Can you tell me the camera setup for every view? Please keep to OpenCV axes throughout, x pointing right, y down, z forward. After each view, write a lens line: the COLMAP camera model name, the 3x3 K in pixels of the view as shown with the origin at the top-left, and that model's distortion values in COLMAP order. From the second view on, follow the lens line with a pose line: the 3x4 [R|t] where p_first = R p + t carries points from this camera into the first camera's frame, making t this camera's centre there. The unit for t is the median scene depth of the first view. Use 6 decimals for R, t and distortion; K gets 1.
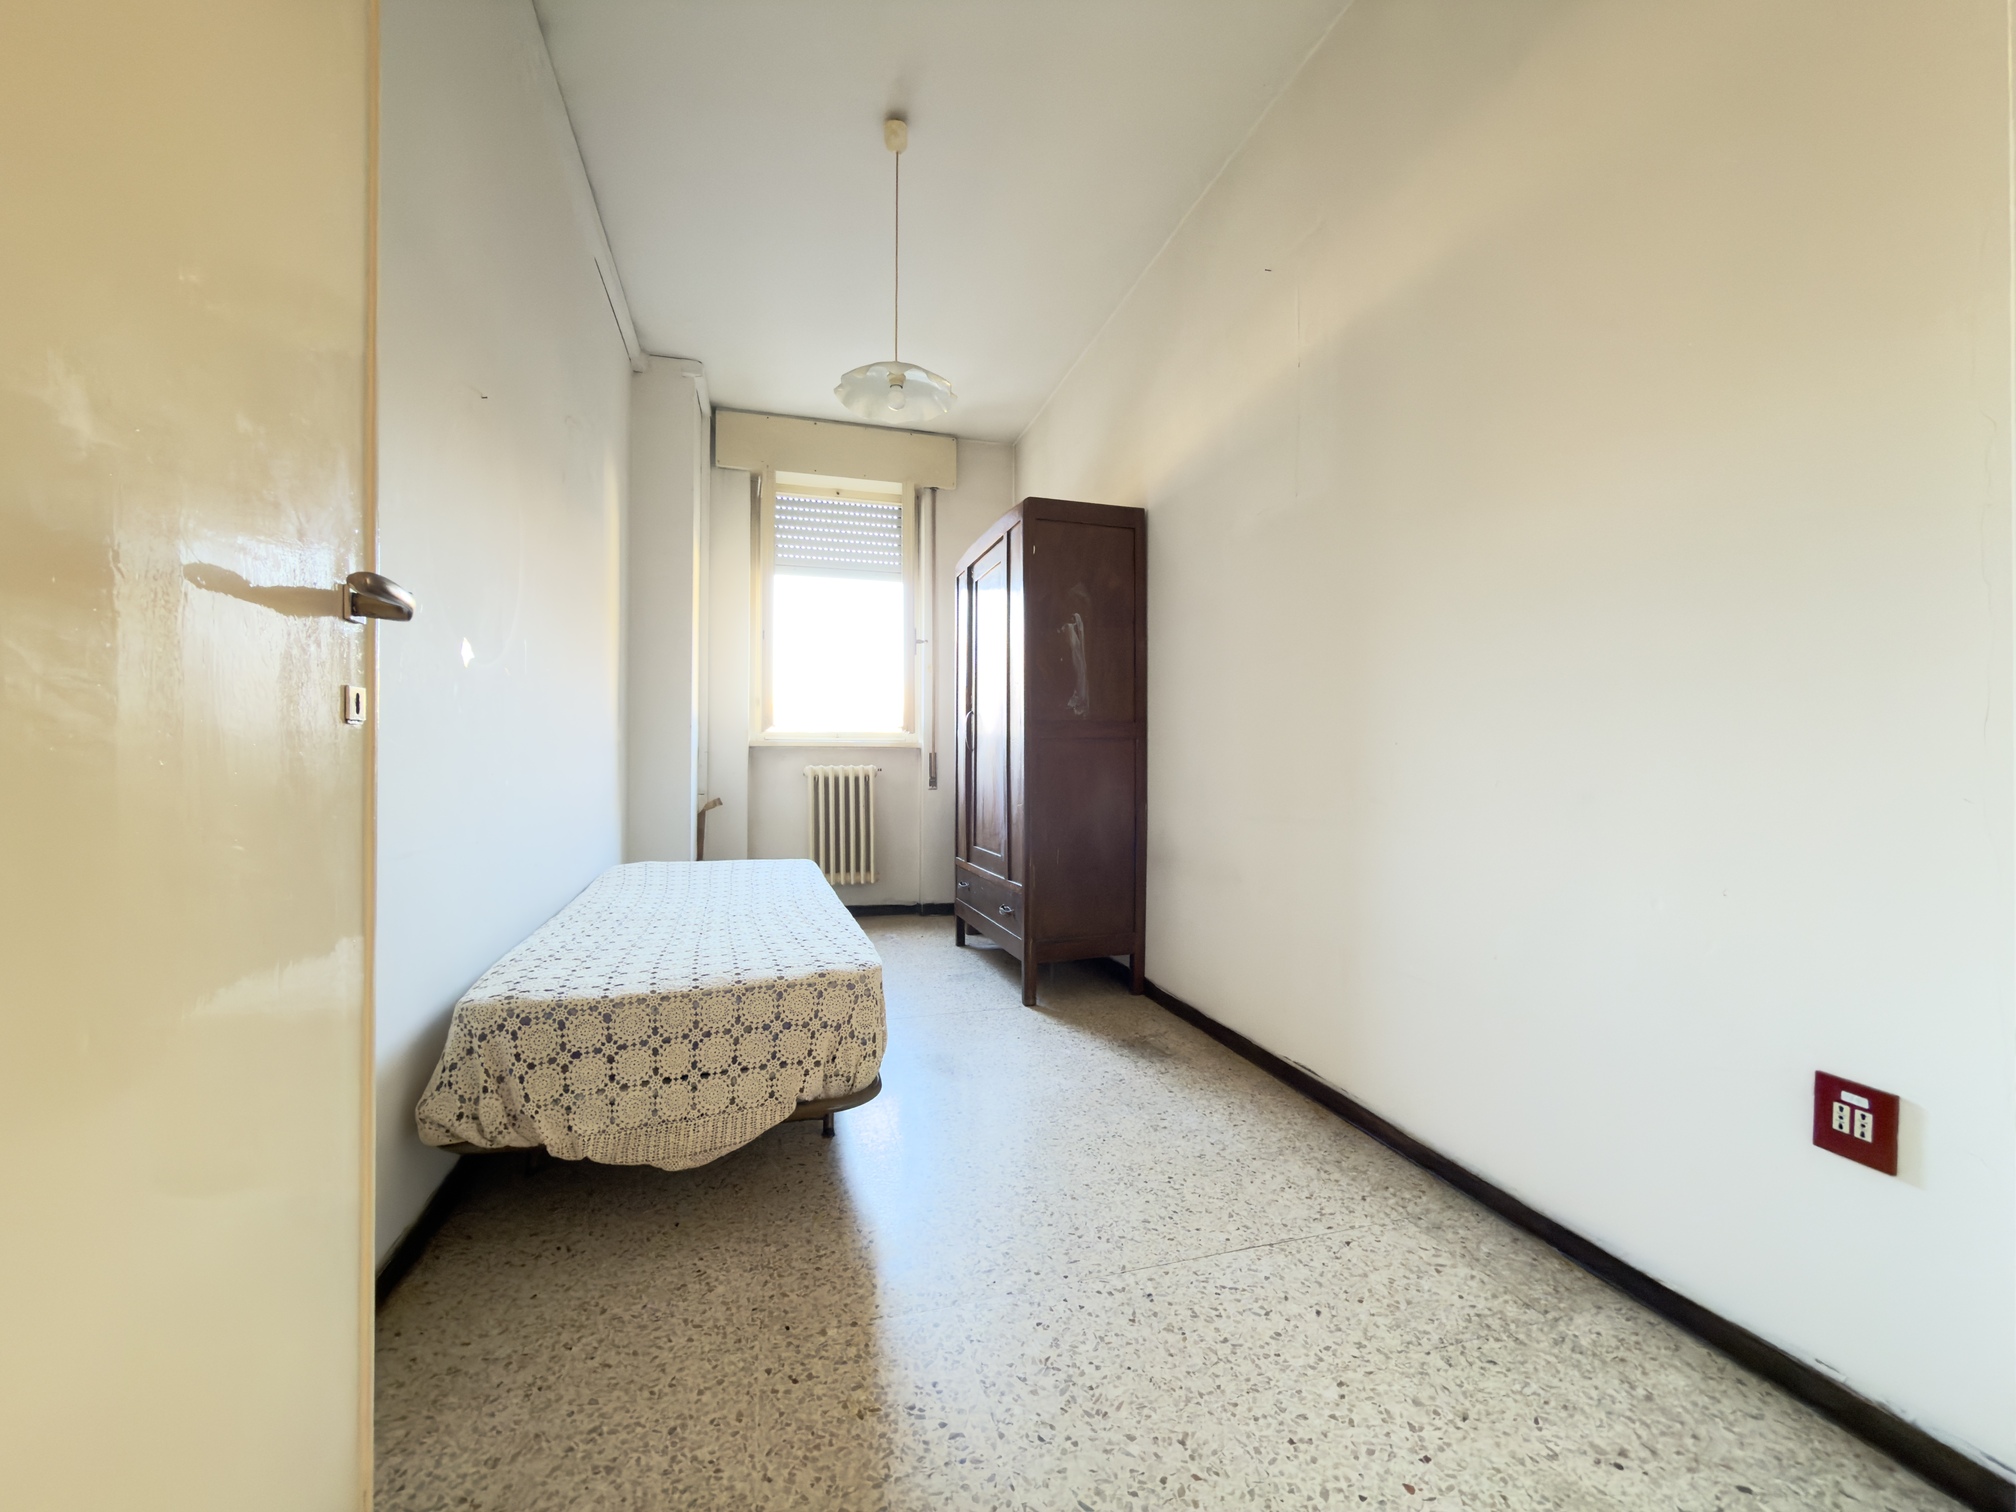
lens RADIAL K [[829.1, 0, 998.6], [0, 829.1, 746.3], [0, 0, 1]] dist [-0.024132, -0.000023]
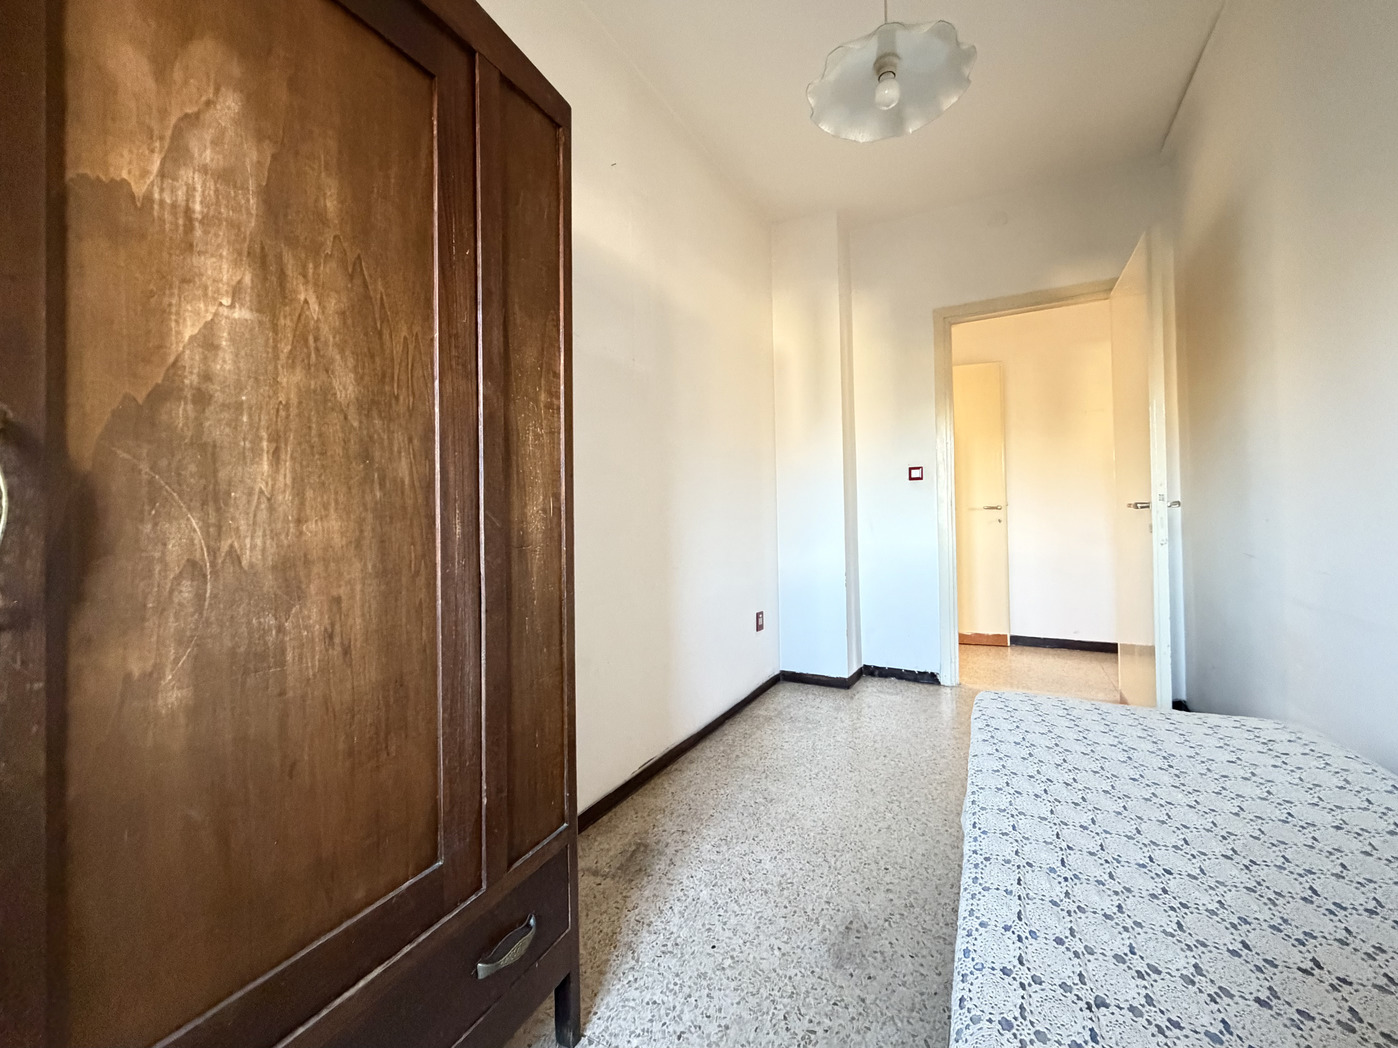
lens RADIAL K [[575.0, 0, 692.5], [0, 575.0, 517.2], [0, 0, 1]] dist [-0.024132, -0.000023]
pose [[-0.719532, 0.013629, 0.694326, -0.465989], [0.008601, 0.999906, -0.010714, -0.031255], [-0.694406, -0.001737, -0.719581, 2.026840]]
